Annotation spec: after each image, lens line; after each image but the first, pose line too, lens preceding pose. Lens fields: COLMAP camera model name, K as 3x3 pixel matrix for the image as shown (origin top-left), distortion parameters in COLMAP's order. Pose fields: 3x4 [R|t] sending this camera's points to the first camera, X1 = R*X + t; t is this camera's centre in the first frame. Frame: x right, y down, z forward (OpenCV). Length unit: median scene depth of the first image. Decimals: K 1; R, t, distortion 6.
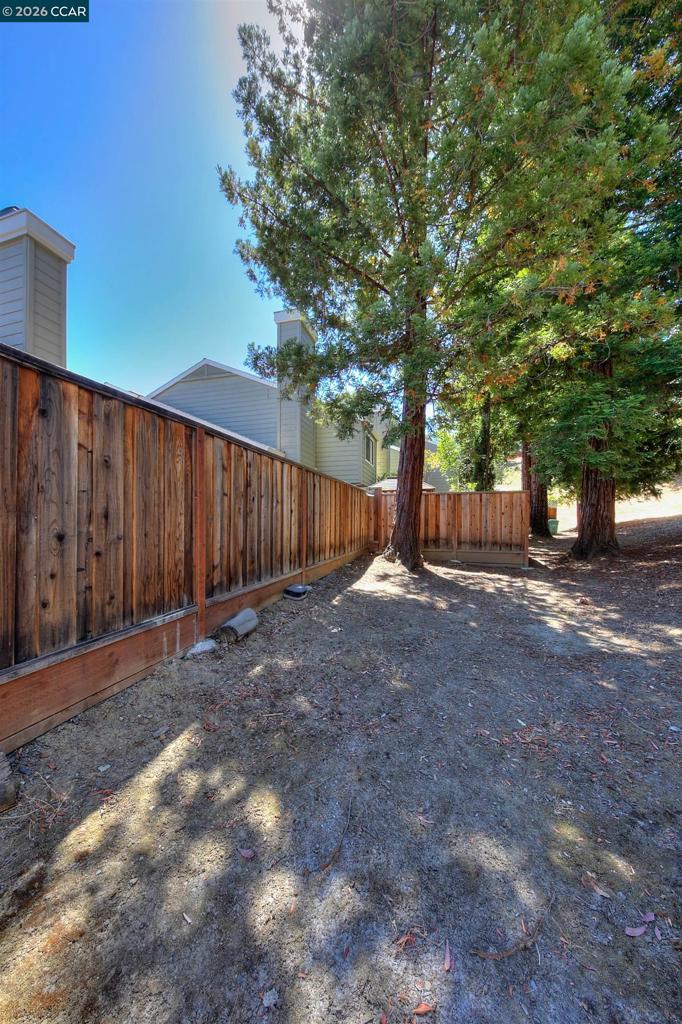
lens RADIAL K [[329.4, 0, 340.5], [0, 329.4, 526.0], [0, 0, 1]] dist [0.004794, -0.003554]
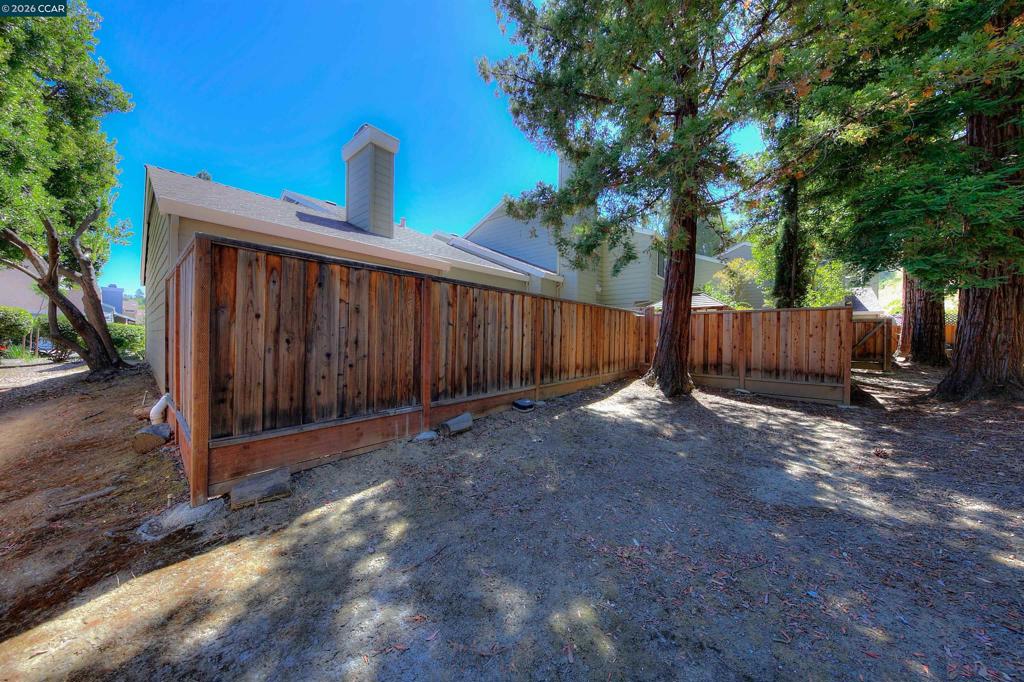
lens RADIAL K [[329.4, 0, 512.0], [0, 329.4, 341.0], [0, 0, 1]] dist [0.004794, -0.003554]
pose [[0.907787, 0.012378, -0.419248, 0.428973], [-0.015050, 0.999882, -0.003067, -0.028172], [0.419160, 0.009094, 0.907867, -0.094021]]
